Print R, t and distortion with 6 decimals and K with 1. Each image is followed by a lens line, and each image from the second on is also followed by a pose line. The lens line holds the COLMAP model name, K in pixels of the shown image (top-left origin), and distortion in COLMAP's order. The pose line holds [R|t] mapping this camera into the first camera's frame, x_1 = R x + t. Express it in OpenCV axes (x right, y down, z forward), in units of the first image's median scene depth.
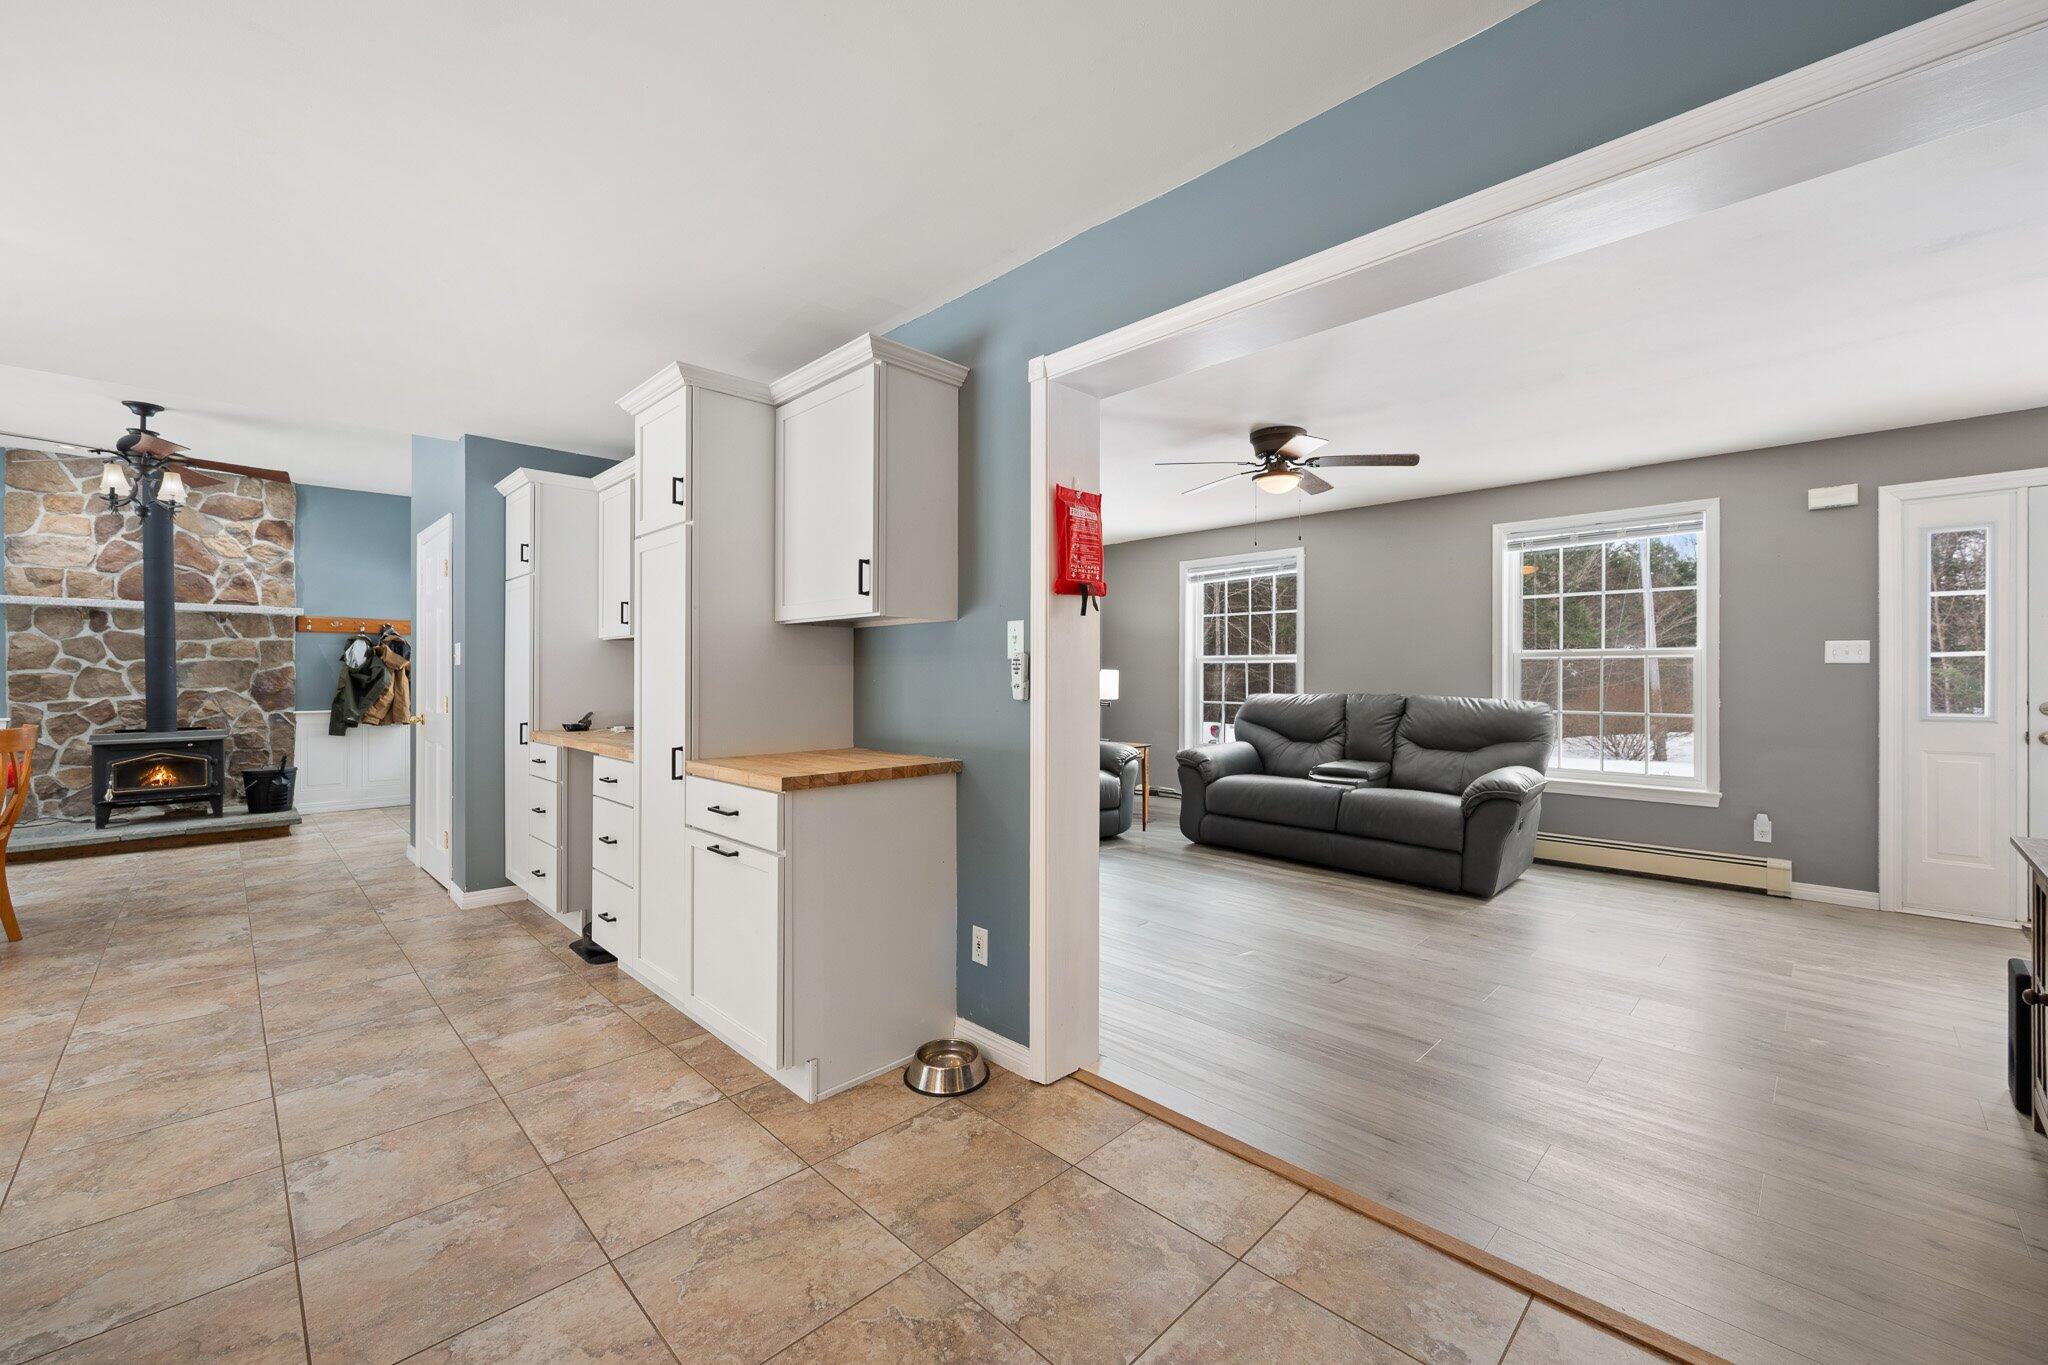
lens RADIAL K [[828.4, 0, 1021.9], [0, 828.4, 686.7], [0, 0, 1]] dist [-0.005847, 0.000520]
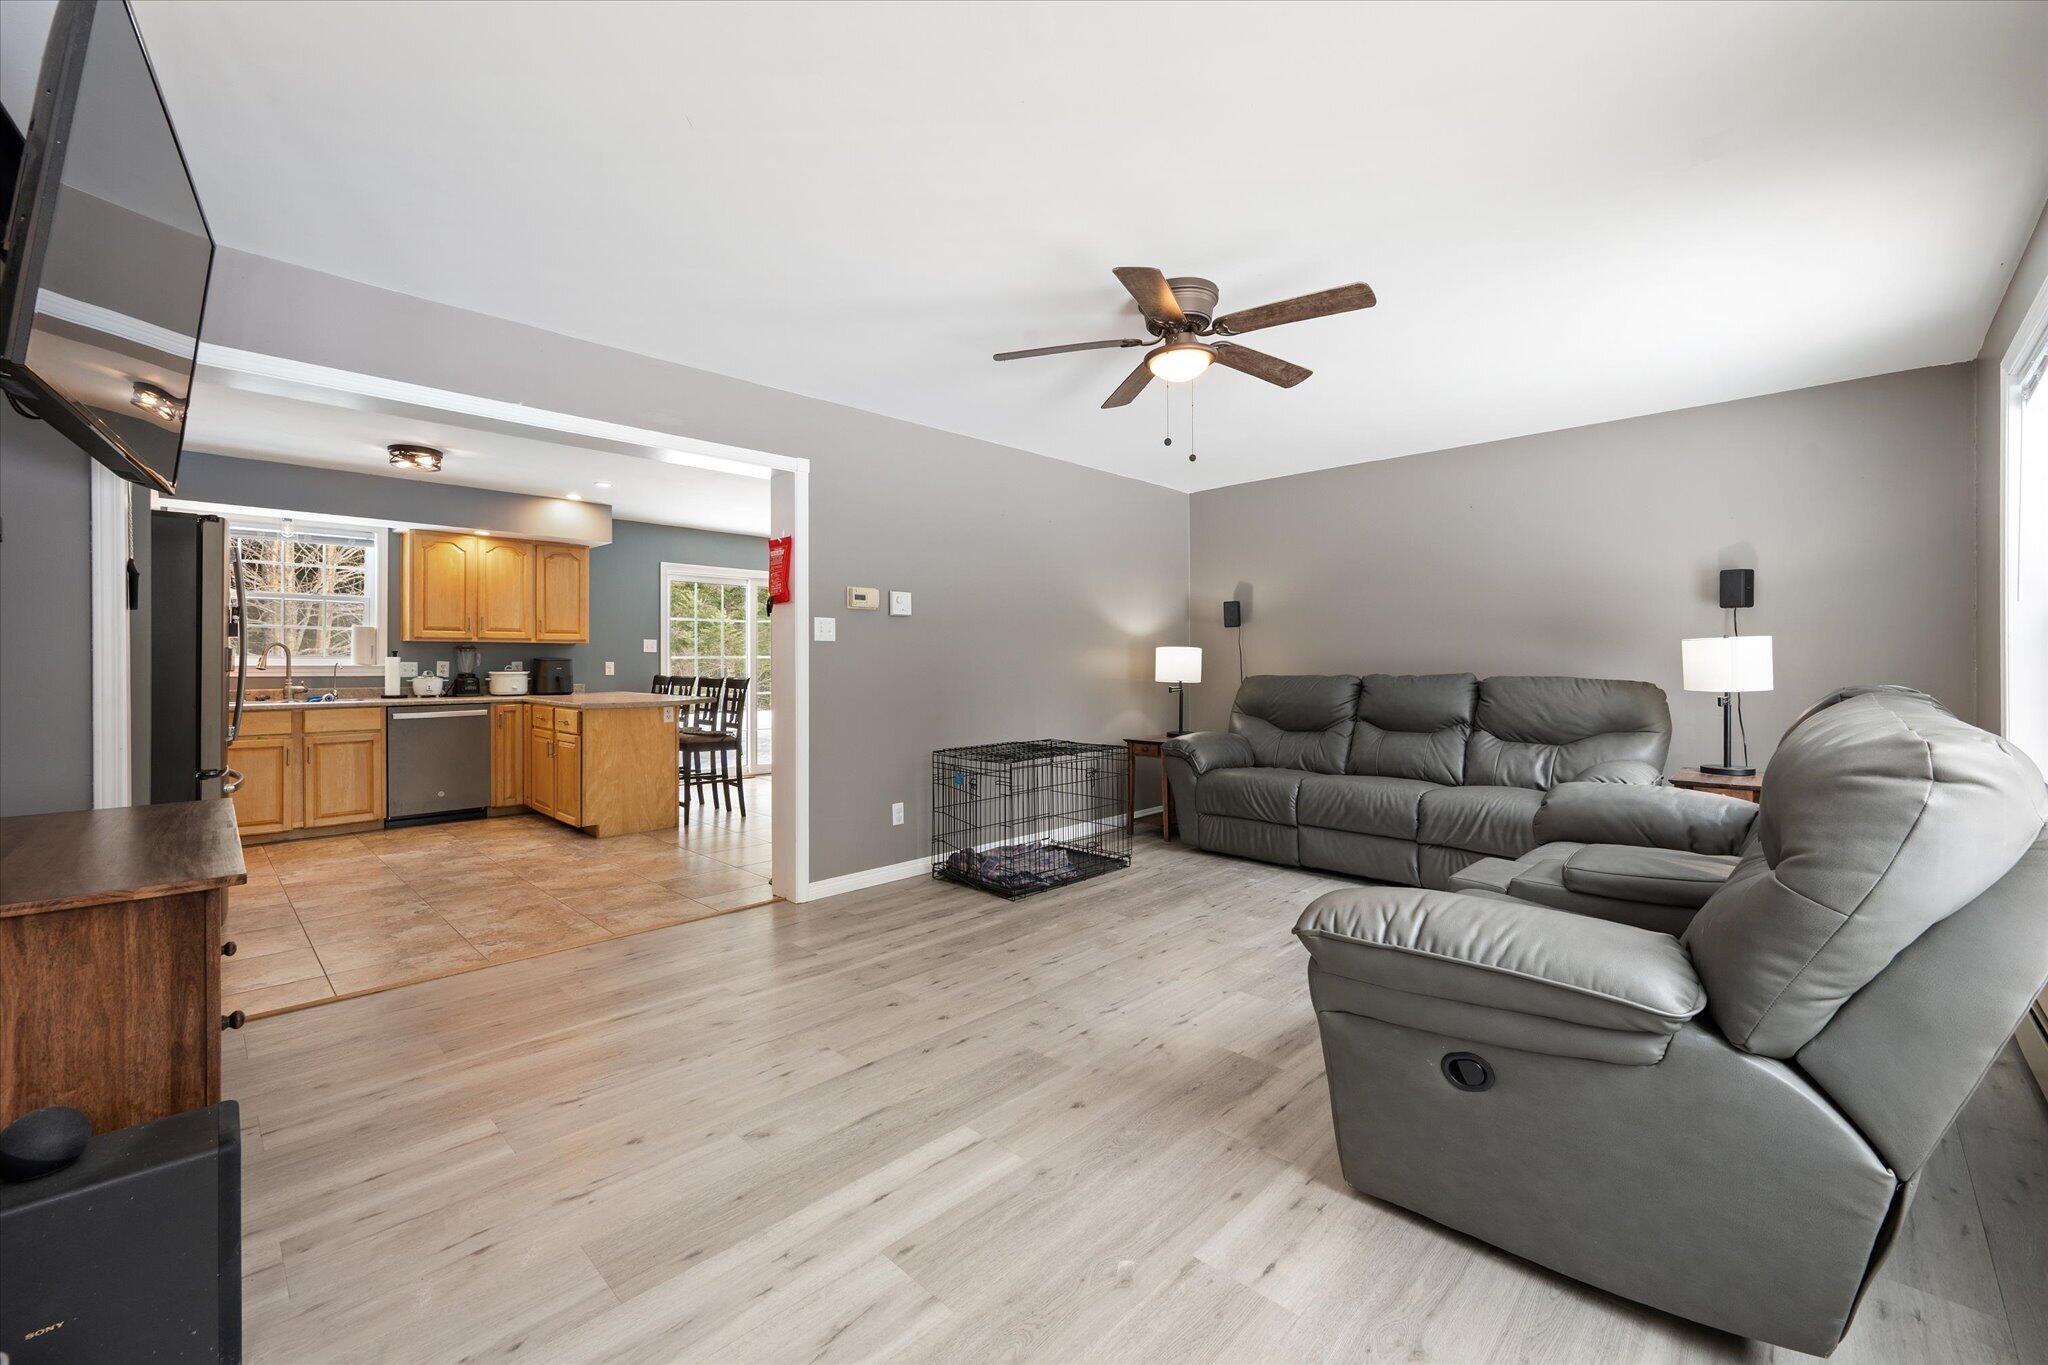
lens RADIAL K [[828.4, 0, 1027.9], [0, 828.4, 655.2], [0, 0, 1]] dist [-0.005847, 0.000520]
pose [[0.007150, -0.010102, -0.999923, 0.838124], [-0.005926, 0.999931, -0.010144, -0.001298], [0.999957, 0.005998, 0.007089, 0.719770]]
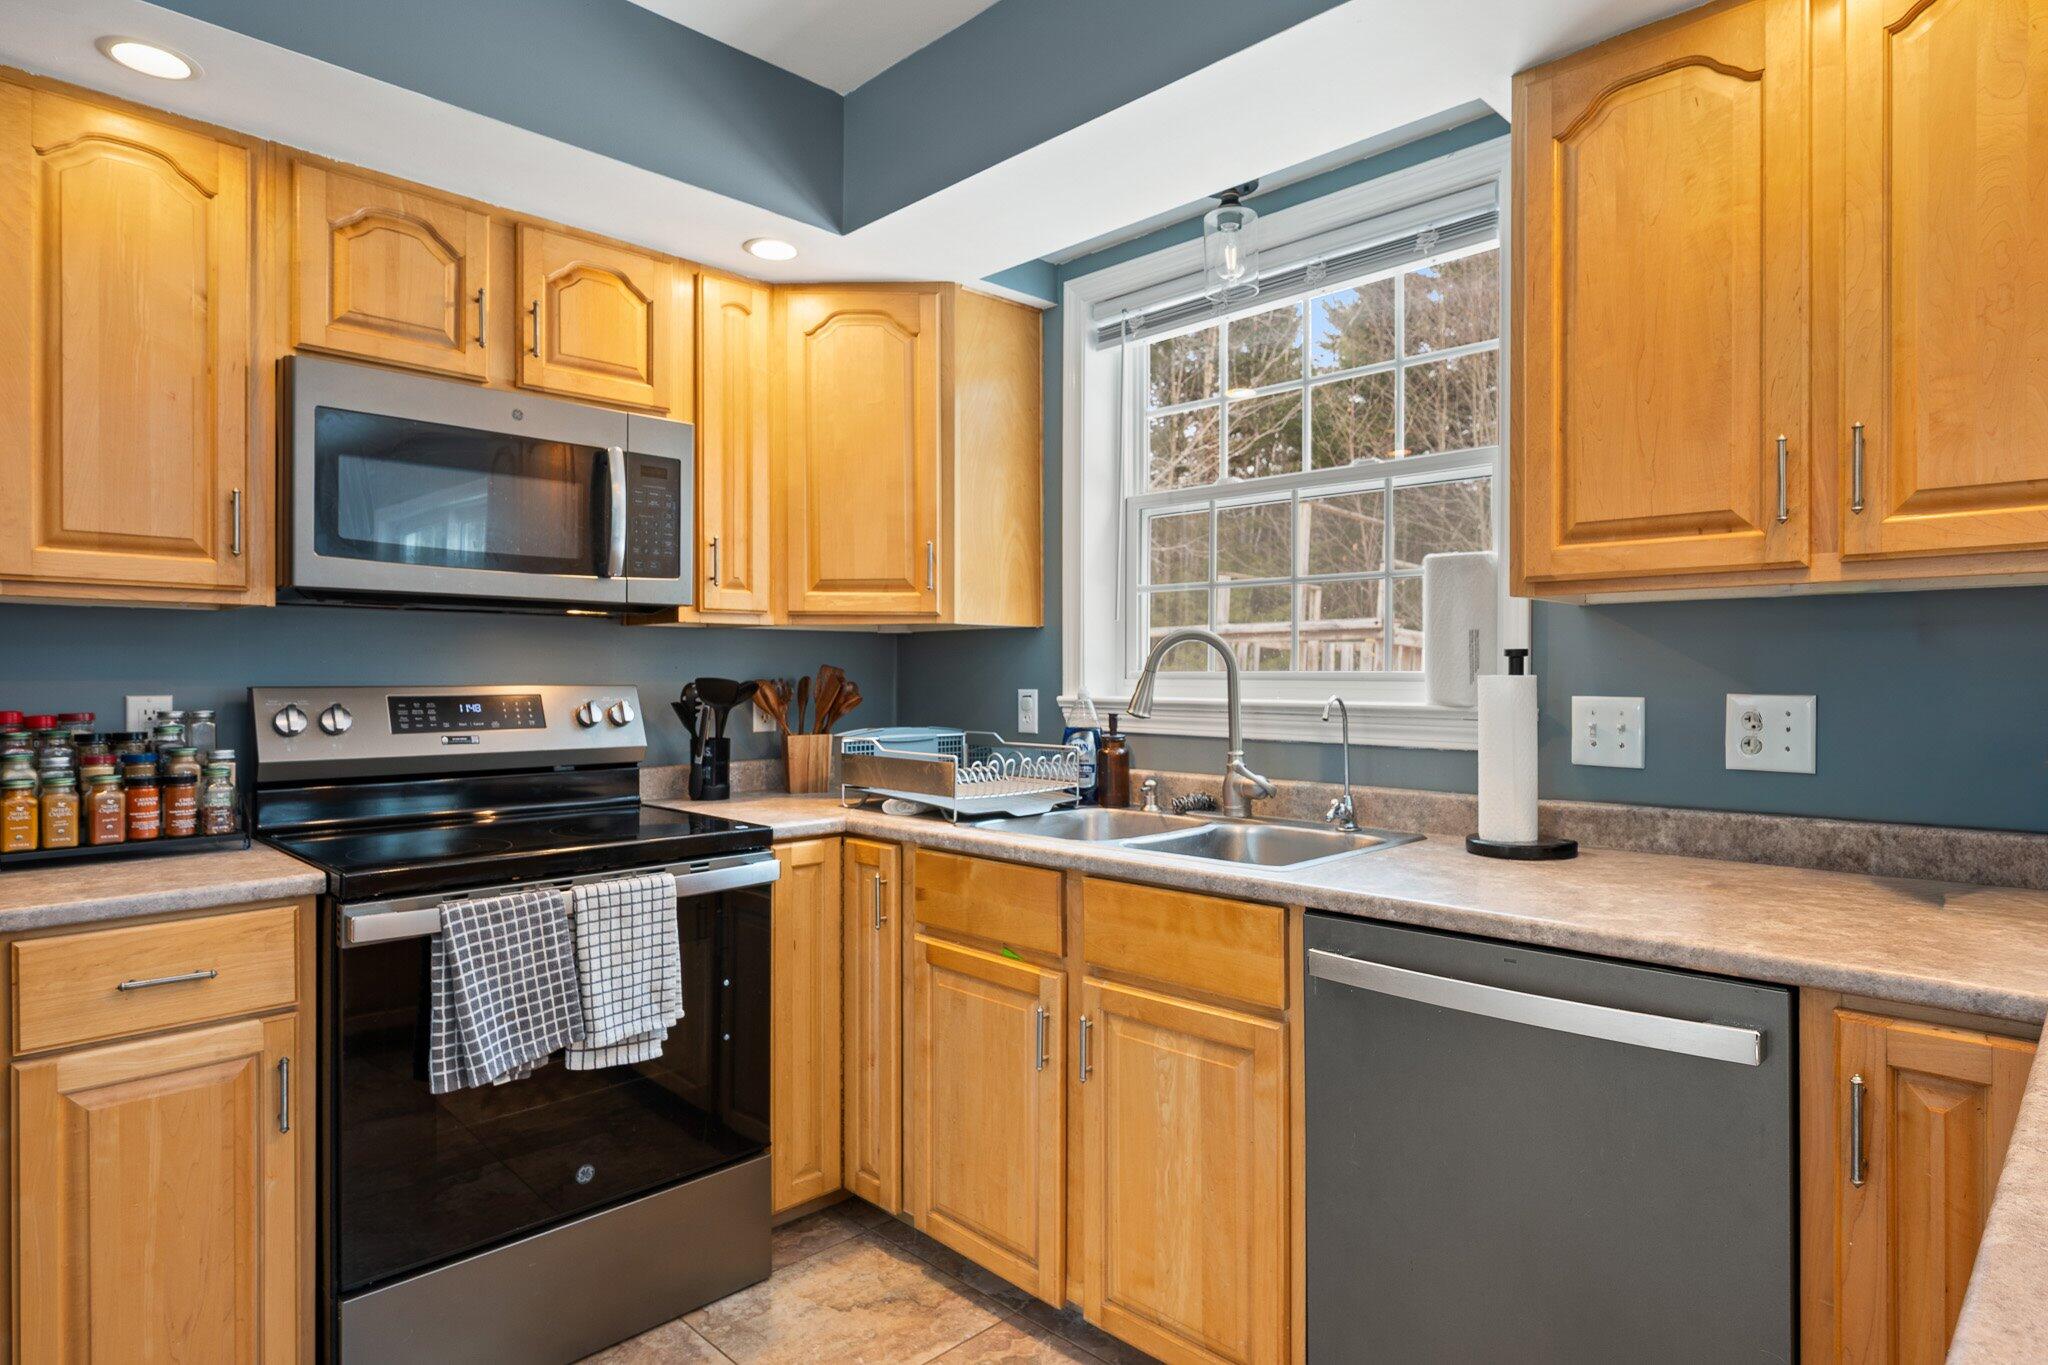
lens RADIAL K [[1141.3, 0, 1032.2], [0, 1141.3, 677.8], [0, 0, 1]] dist [-0.001034, 0.001521]
pose [[-0.999996, -0.002821, -0.000726, -0.235174], [-0.002827, 0.999962, 0.008292, -0.007001], [0.000703, 0.008294, -0.999965, 0.175475]]
